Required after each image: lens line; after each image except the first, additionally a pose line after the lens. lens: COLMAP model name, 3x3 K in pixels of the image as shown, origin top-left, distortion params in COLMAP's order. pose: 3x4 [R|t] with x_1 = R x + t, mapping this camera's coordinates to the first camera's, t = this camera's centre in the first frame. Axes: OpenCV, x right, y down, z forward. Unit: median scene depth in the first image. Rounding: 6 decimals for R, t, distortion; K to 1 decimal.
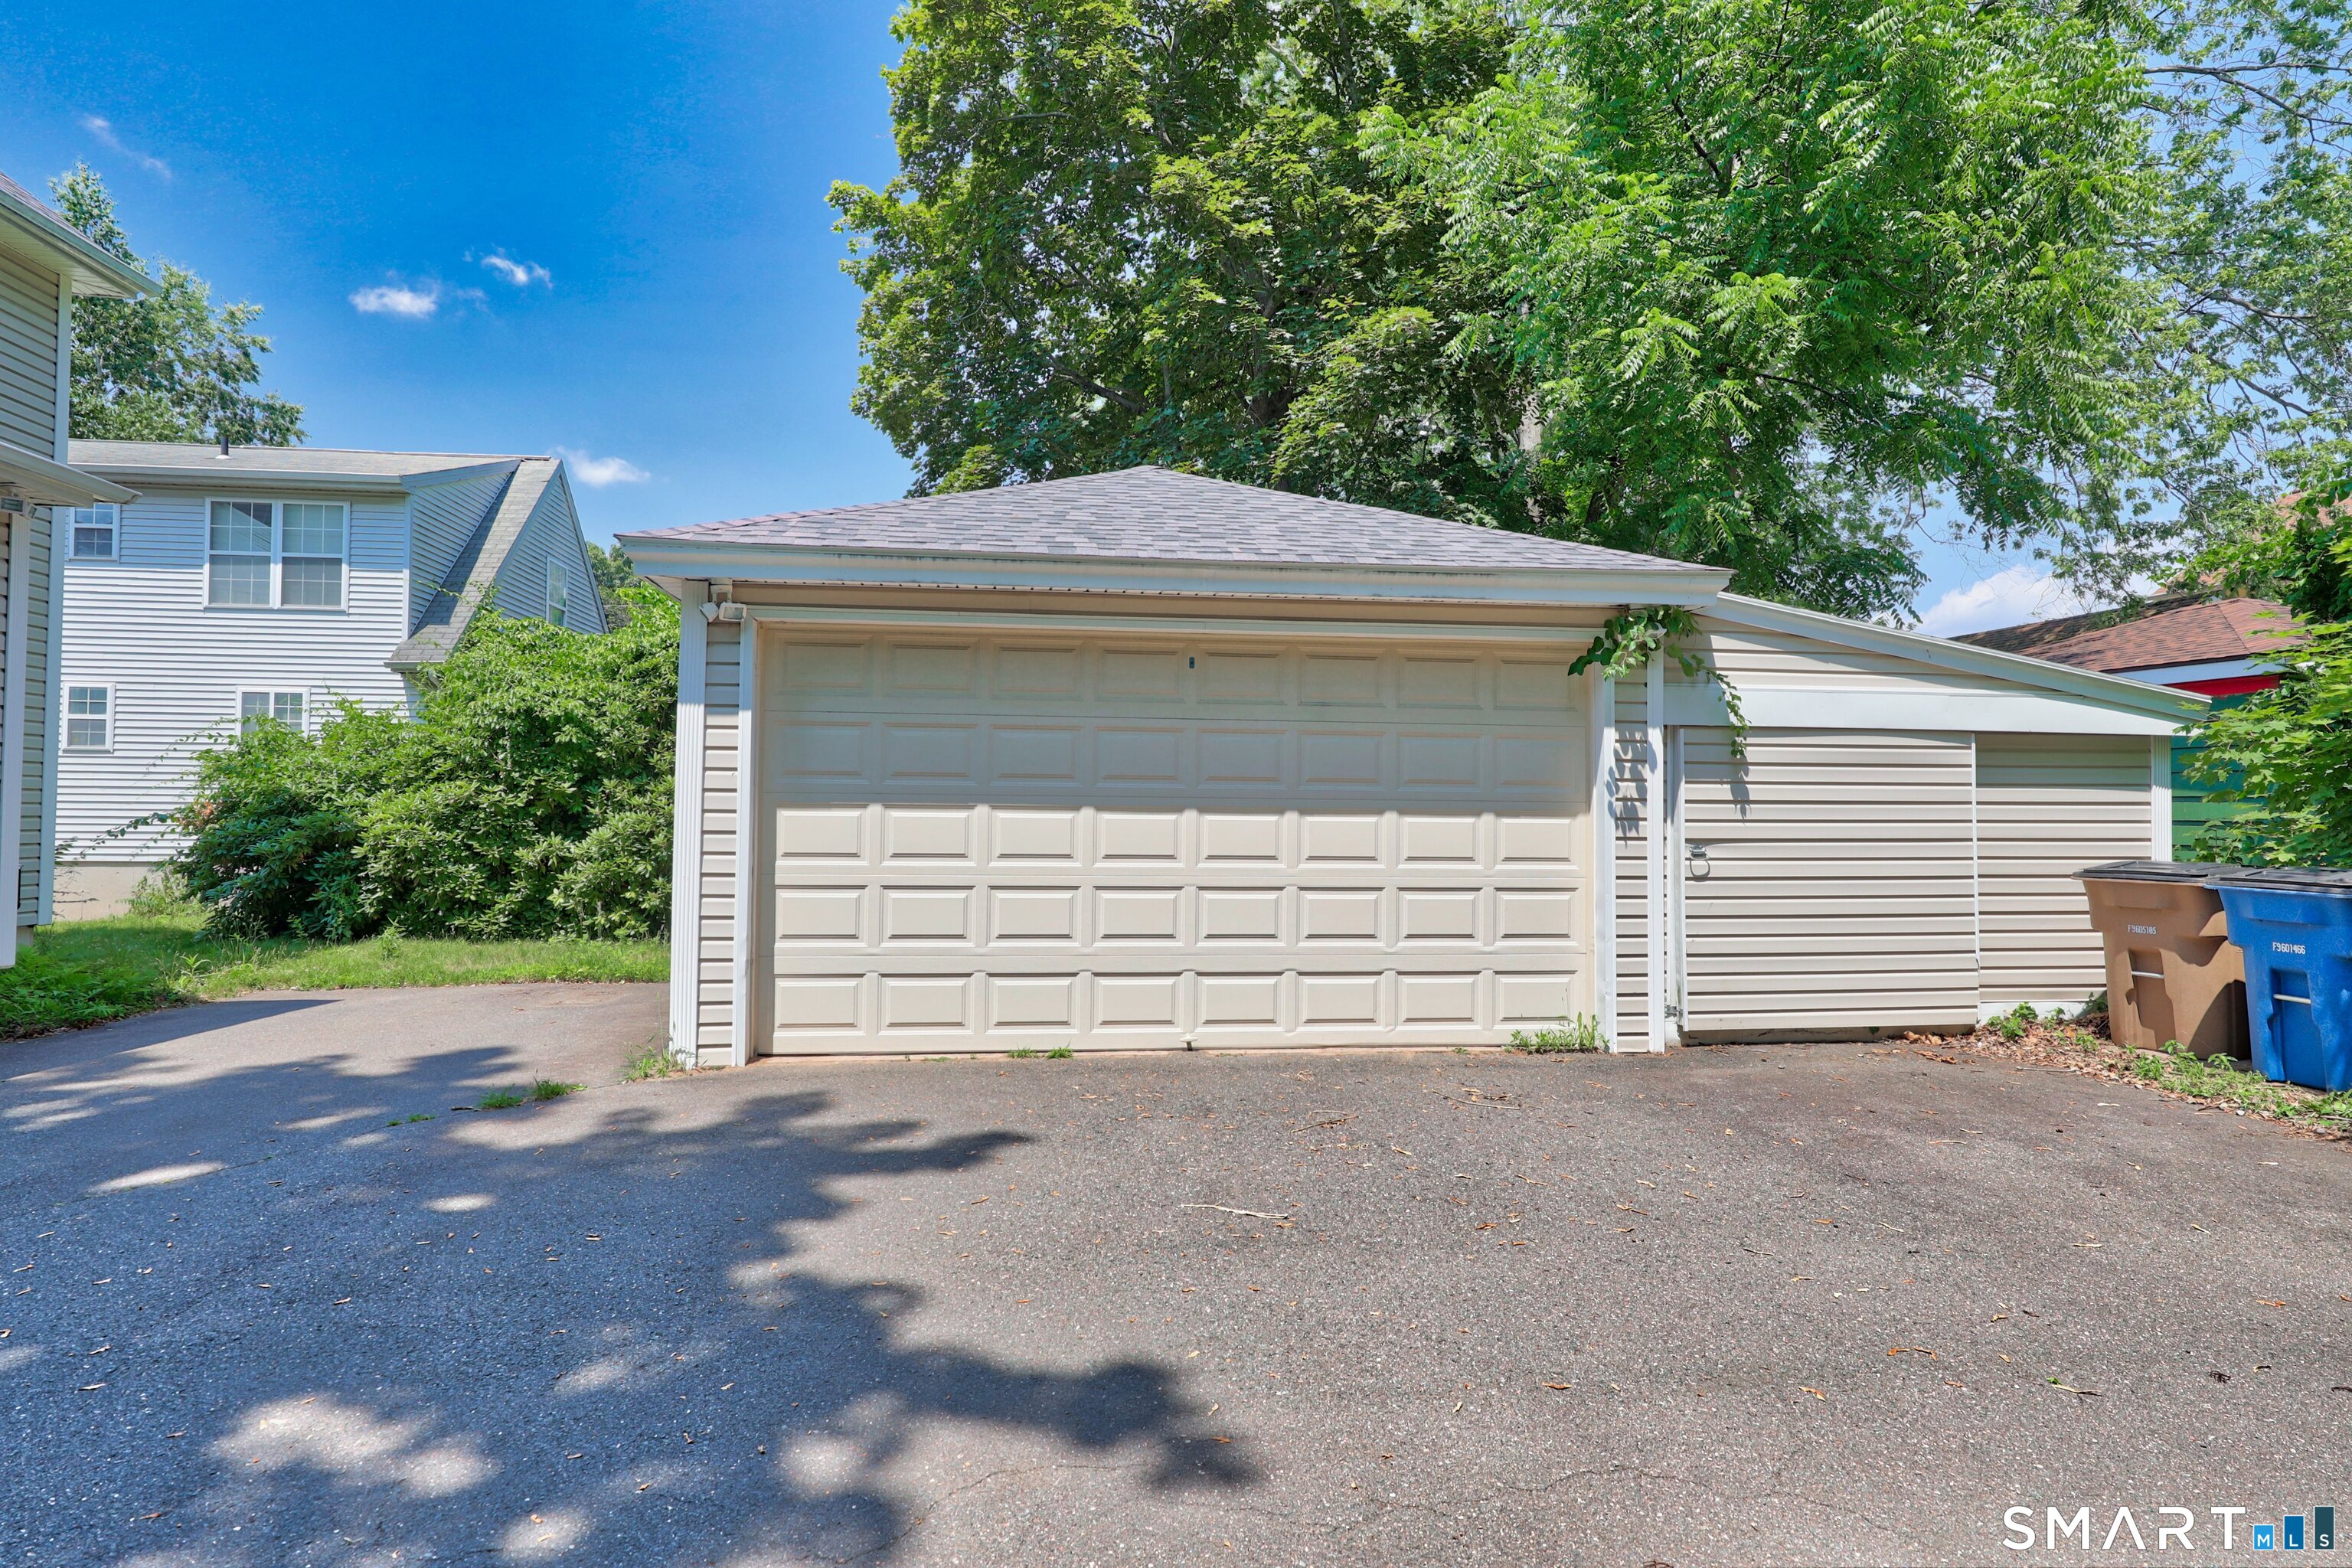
lens RADIAL K [[1217.8, 0, 1171.8], [0, 1217.8, 806.7], [0, 0, 1]] dist [0.003233, 0.000210]
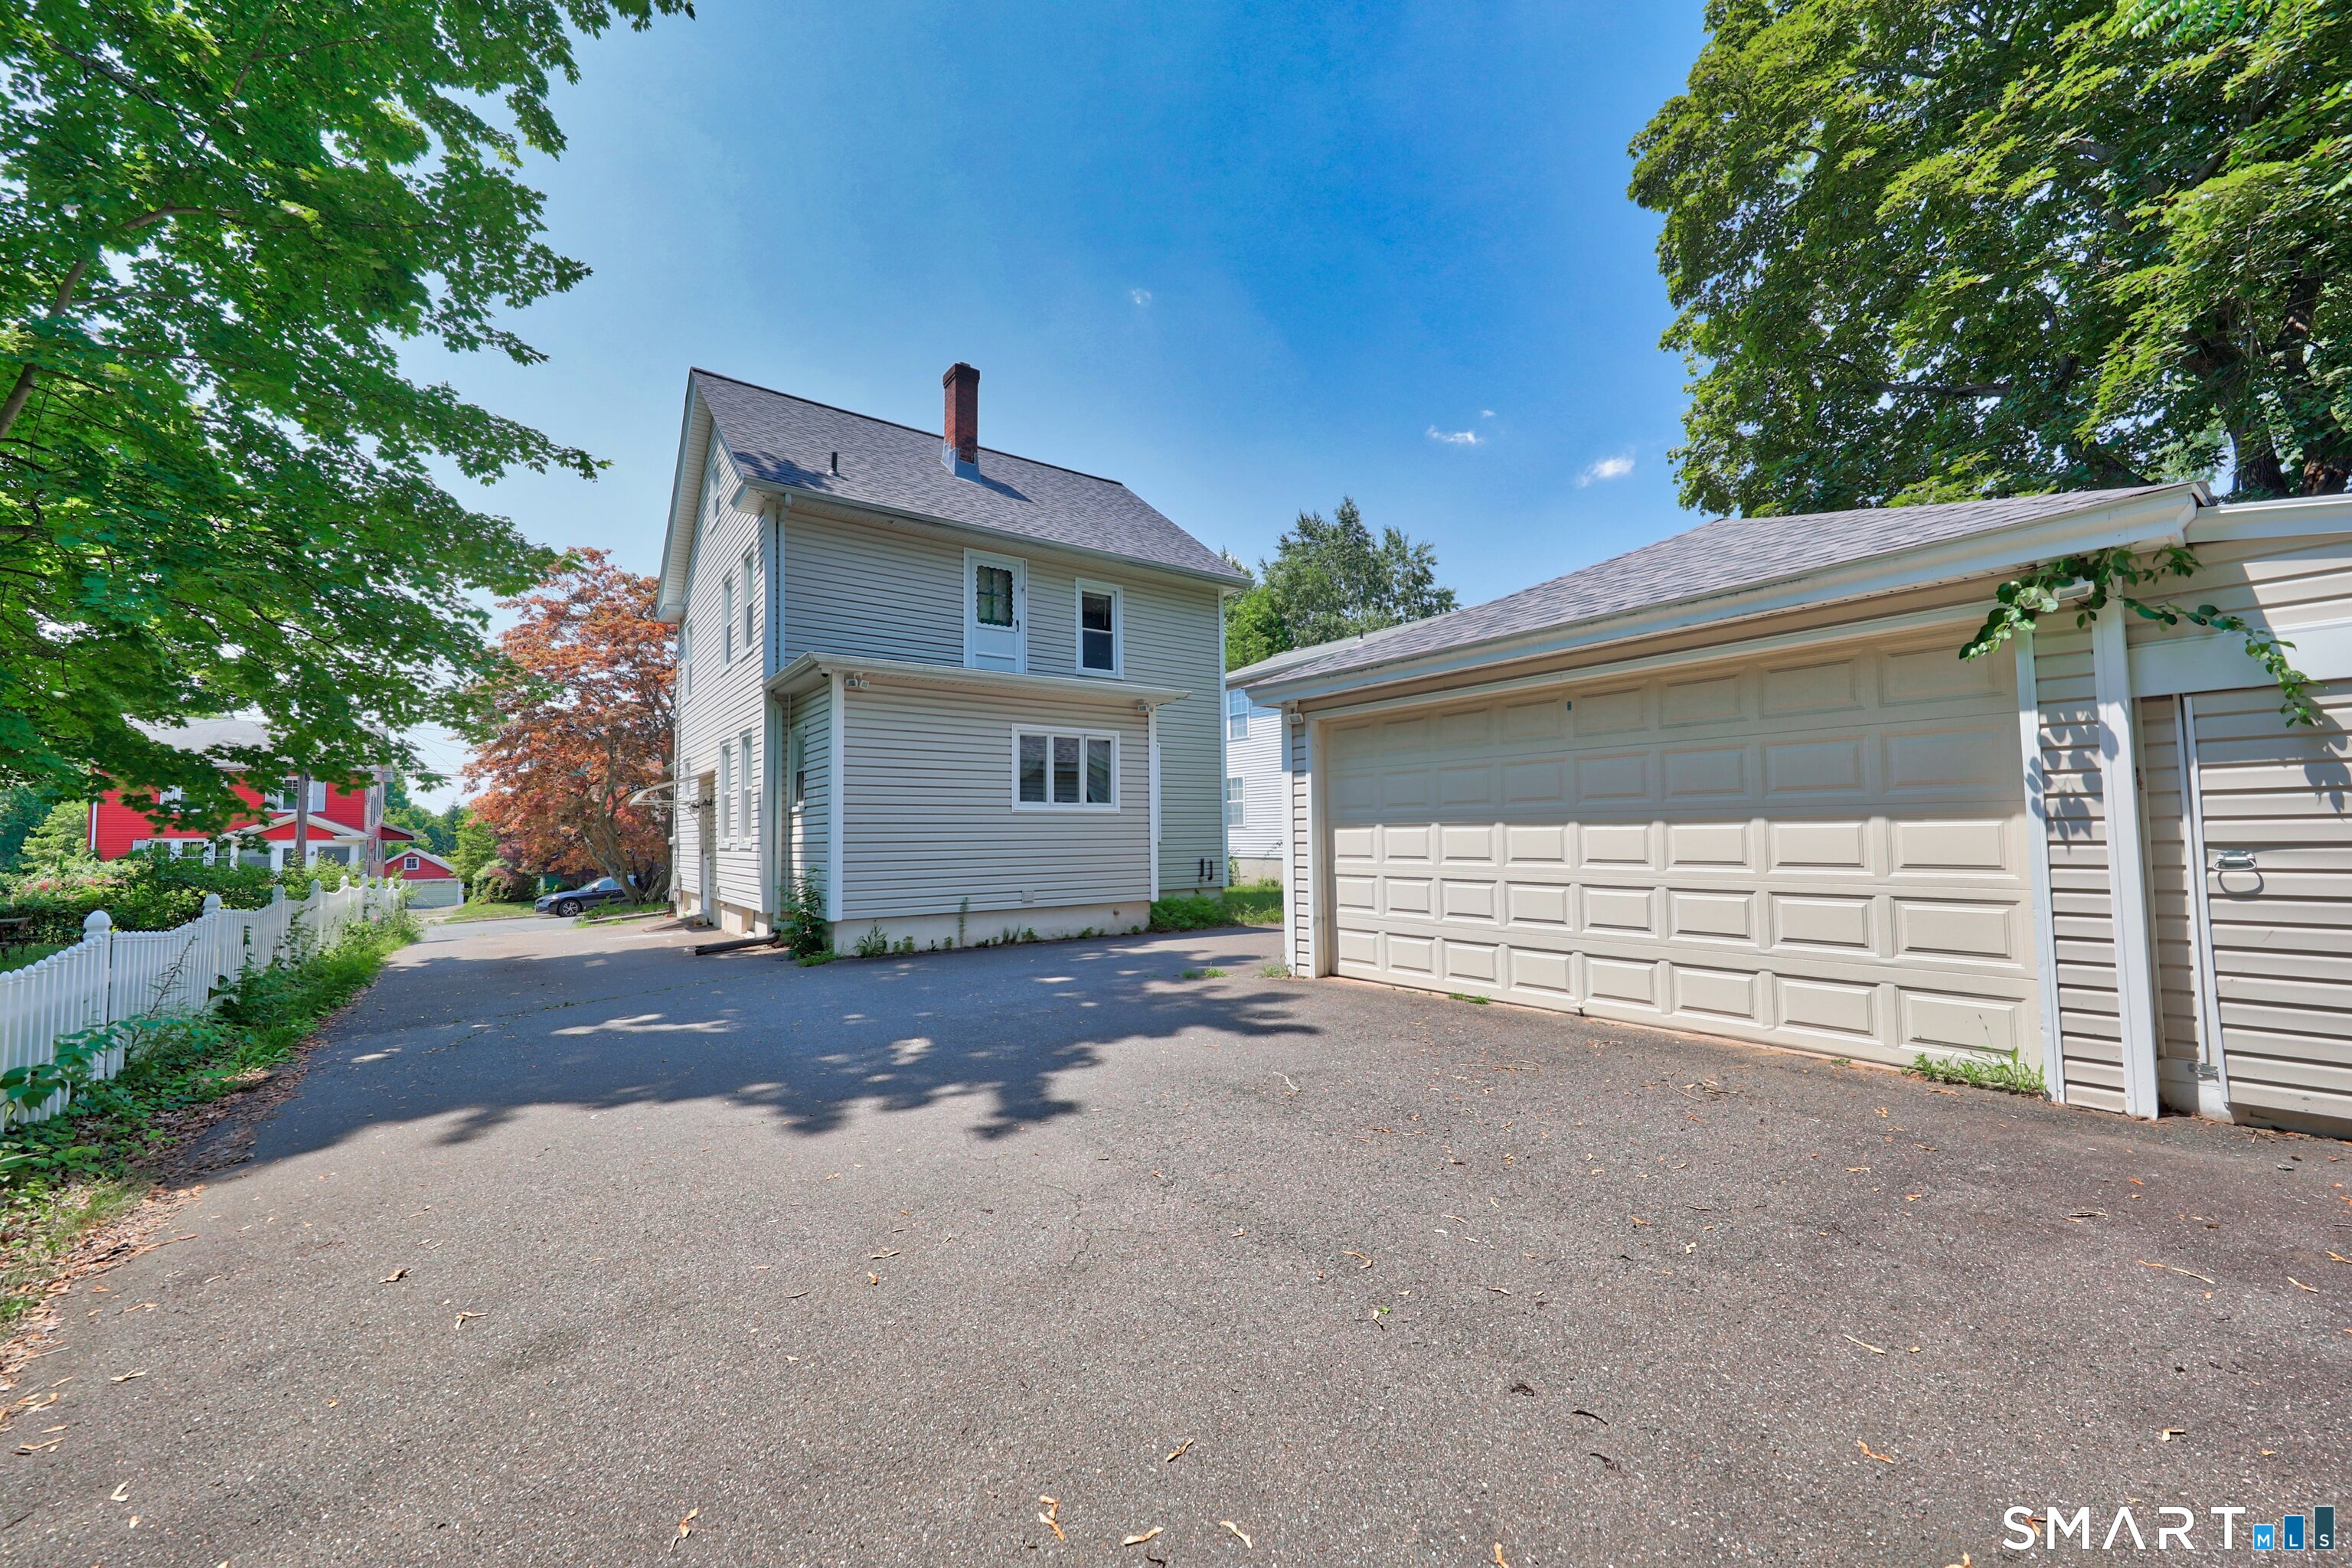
lens RADIAL K [[908.4, 0, 1175.7], [0, 908.4, 803.8], [0, 0, 1]] dist [0.006120, -0.000079]
pose [[0.493193, -0.044659, -0.868773, 0.622528], [0.026804, 0.998987, -0.036136, 0.006232], [0.869507, -0.005465, 0.493890, 0.178285]]
